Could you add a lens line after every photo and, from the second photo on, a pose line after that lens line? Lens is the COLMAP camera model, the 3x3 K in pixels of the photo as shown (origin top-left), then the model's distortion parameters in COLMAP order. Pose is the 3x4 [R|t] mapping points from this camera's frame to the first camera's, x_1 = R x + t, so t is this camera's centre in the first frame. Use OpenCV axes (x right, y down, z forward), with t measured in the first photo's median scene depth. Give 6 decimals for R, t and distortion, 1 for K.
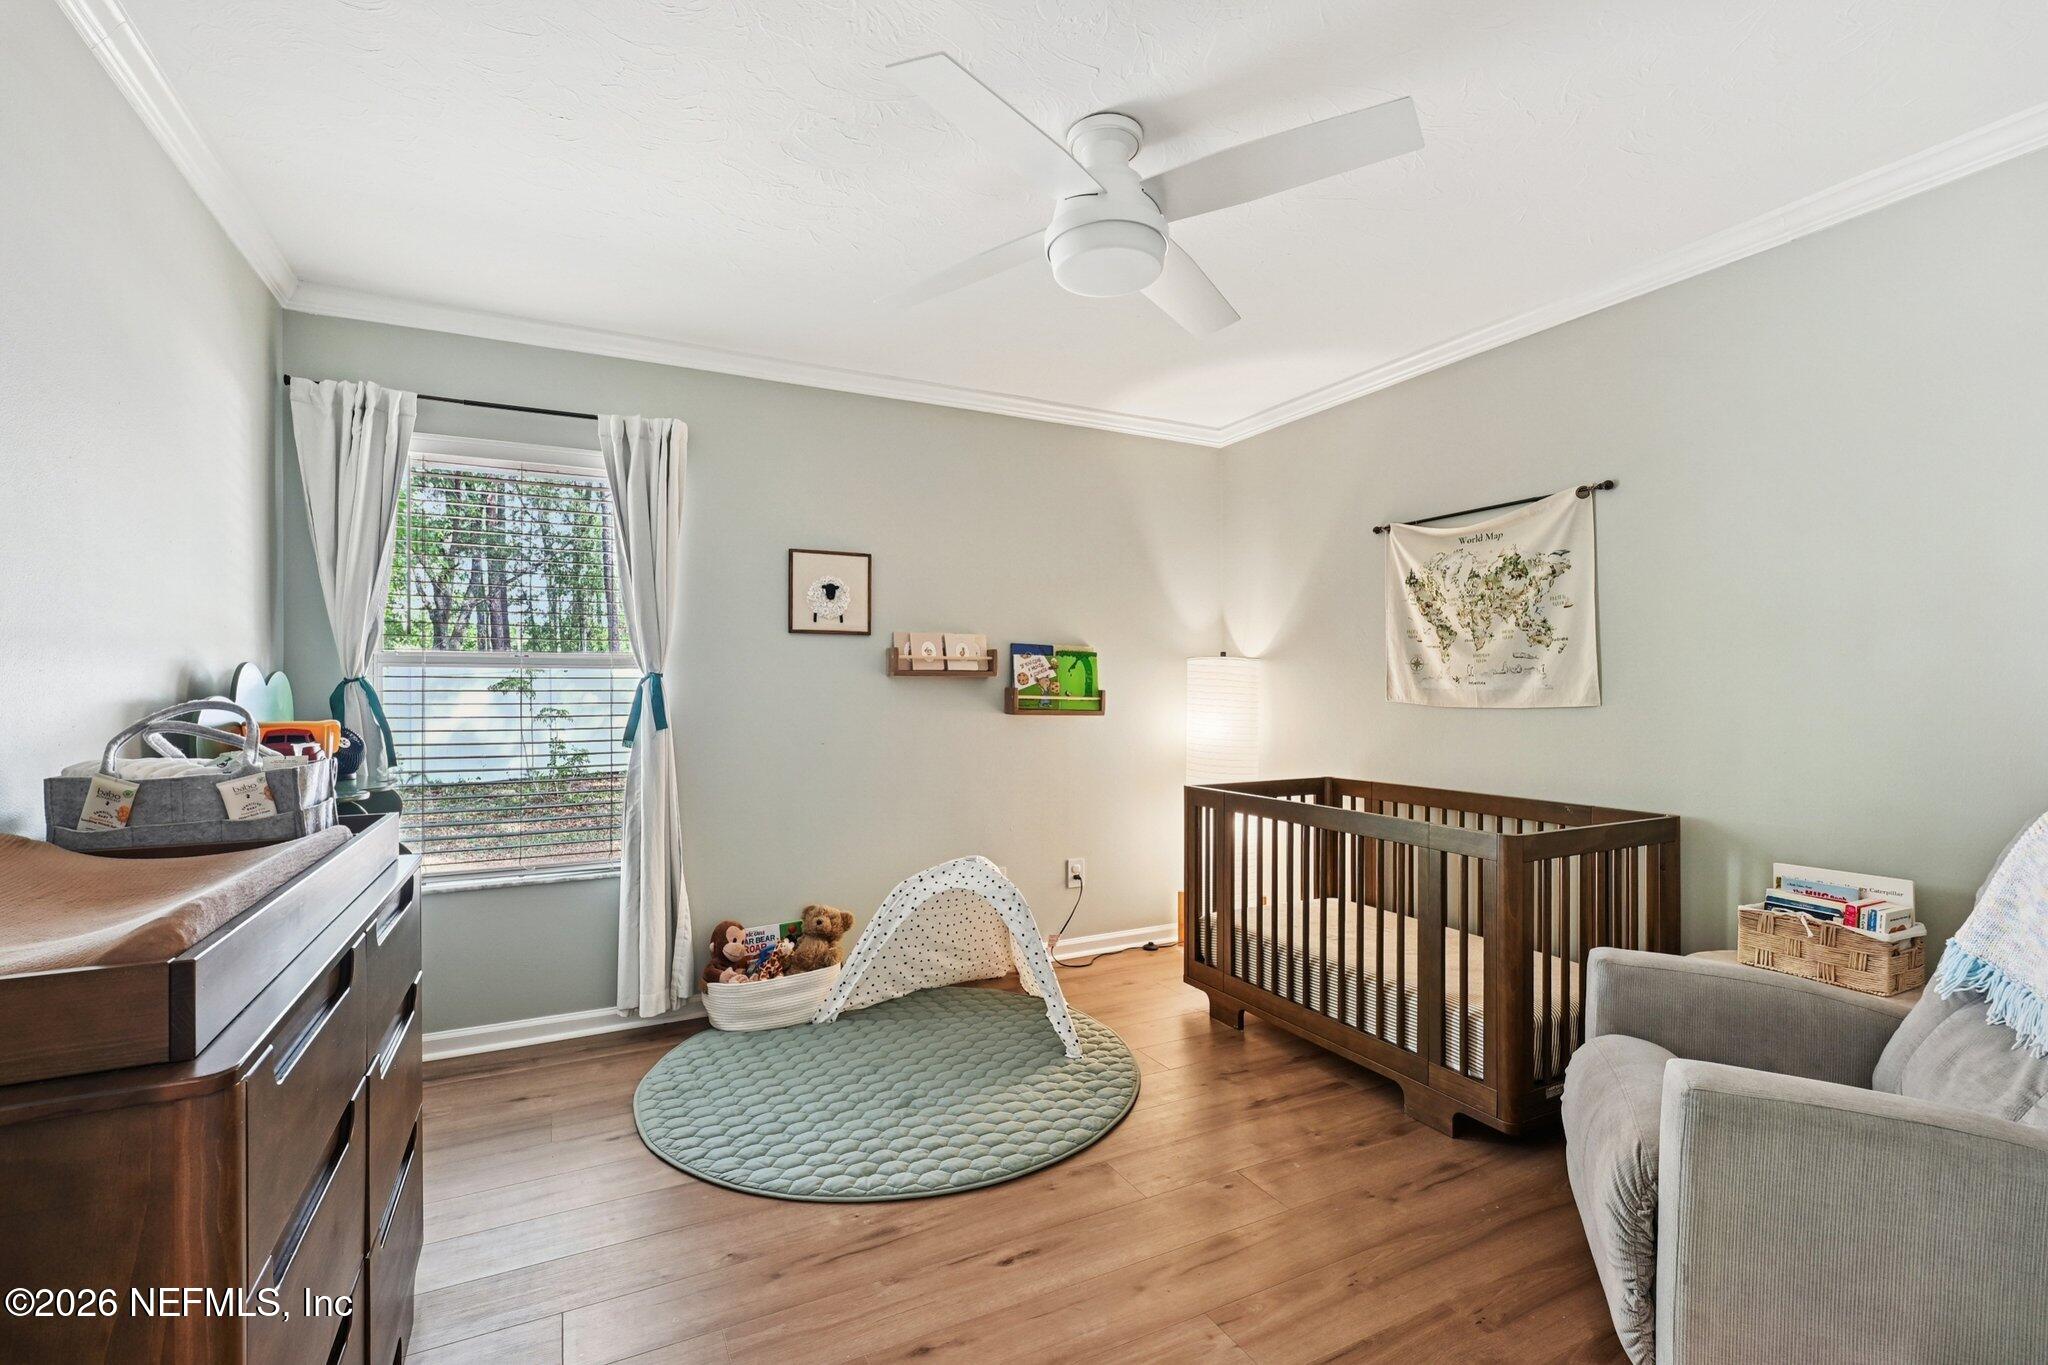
lens RADIAL K [[921.5, 0, 1034.6], [0, 921.5, 684.5], [0, 0, 1]] dist [-0.001388, -0.000276]
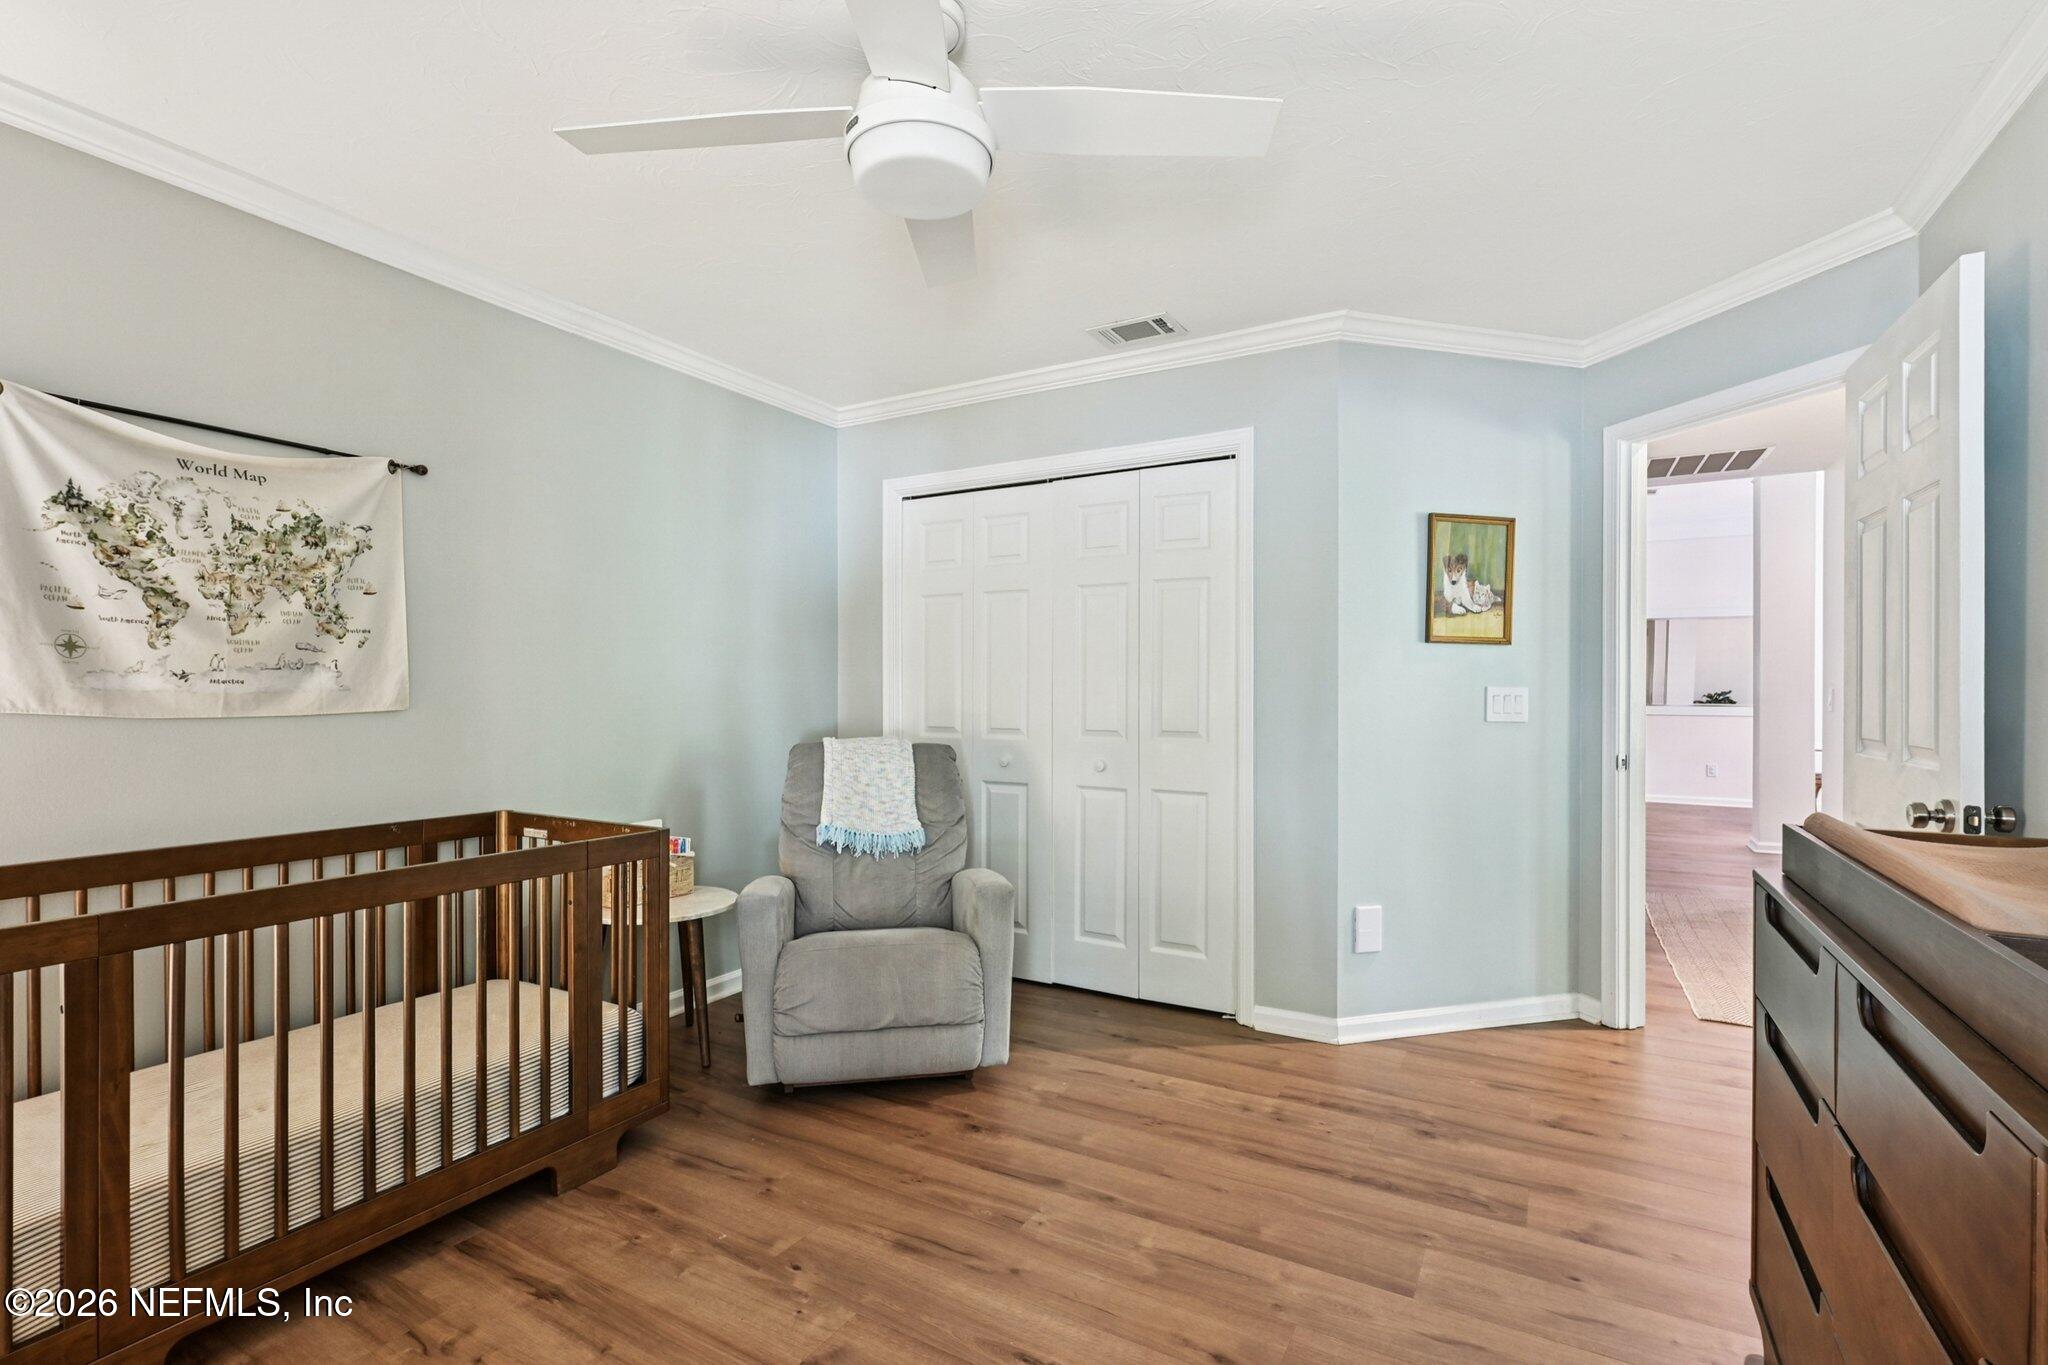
lens RADIAL K [[921.5, 0, 1035.4], [0, 921.5, 694.6], [0, 0, 1]] dist [-0.001388, -0.000276]
pose [[-0.549515, 0.002551, 0.835480, -0.445141], [-0.002429, 0.999986, -0.004650, 0.010324], [-0.835480, -0.004585, -0.549501, 0.909188]]
